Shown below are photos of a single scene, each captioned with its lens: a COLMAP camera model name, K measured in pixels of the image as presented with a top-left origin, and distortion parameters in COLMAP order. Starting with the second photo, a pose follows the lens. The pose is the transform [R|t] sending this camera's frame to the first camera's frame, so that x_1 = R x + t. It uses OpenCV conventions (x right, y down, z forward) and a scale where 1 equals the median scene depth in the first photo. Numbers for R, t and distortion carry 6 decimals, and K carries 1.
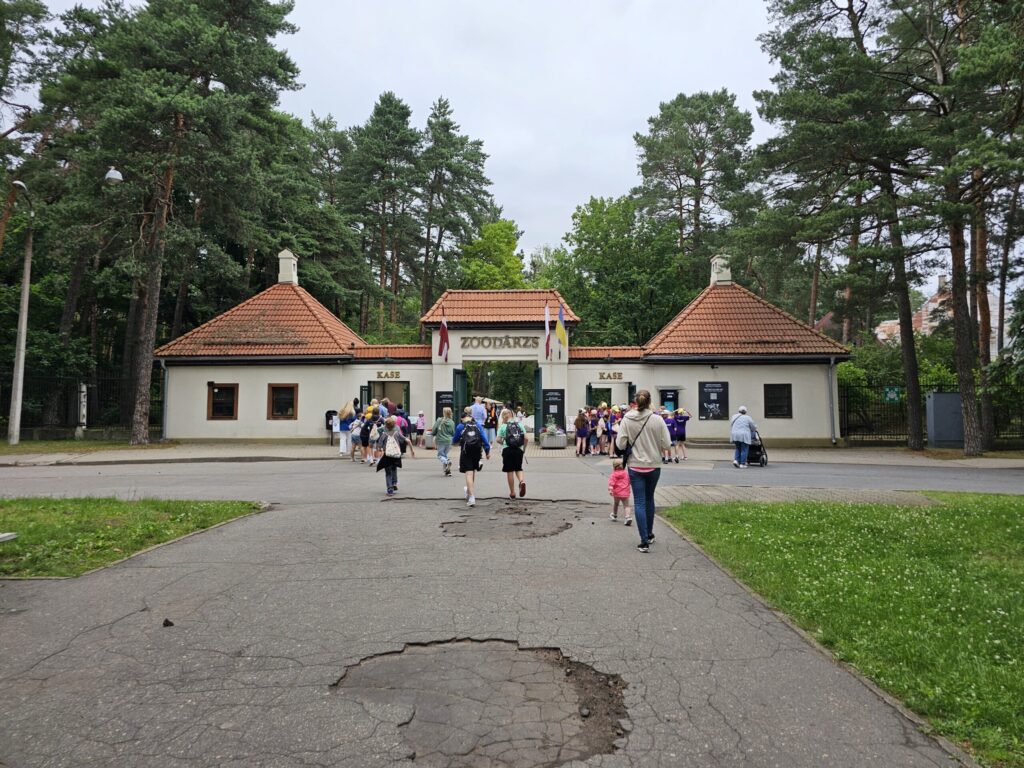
lens RADIAL K [[683.8, 0, 543.4], [0, 683.8, 365.0], [0, 0, 1]] dist [0.060913, -0.032594]
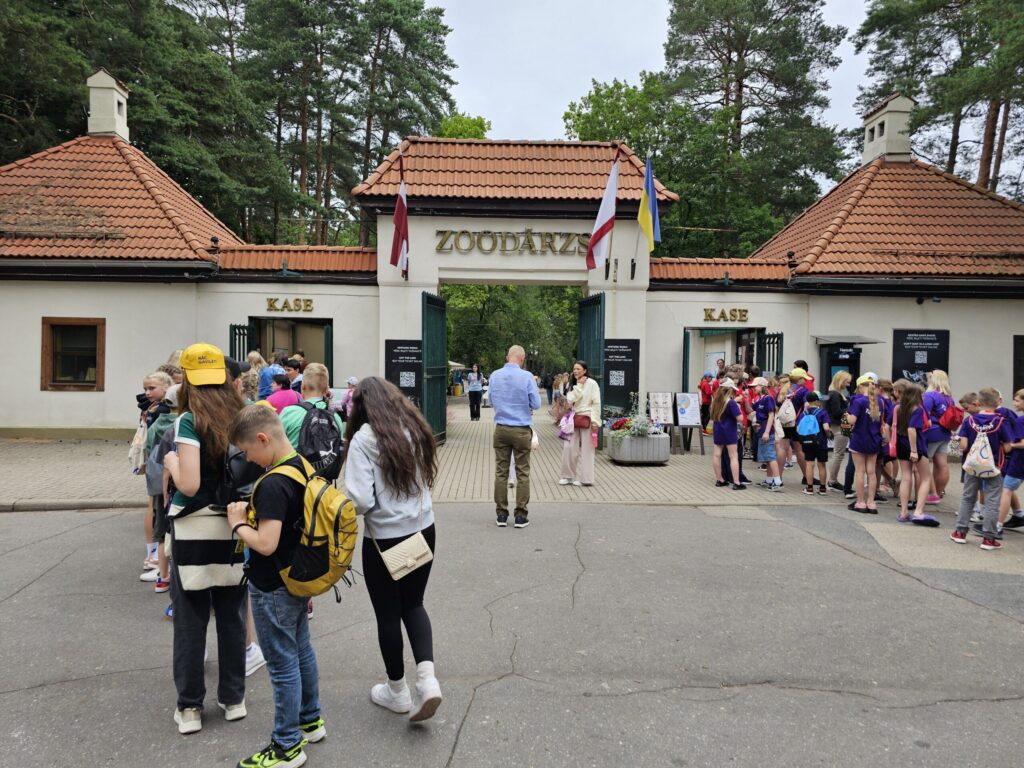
lens RADIAL K [[683.0, 0, 512.0], [0, 683.0, 384.0], [0, 0, 1]] dist [0.056420, -0.042392]
pose [[0.999107, 0.014080, 0.039848, -0.082803], [-0.017238, 0.996642, 0.080052, 0.028967], [-0.038587, -0.080668, 0.995994, 0.488450]]
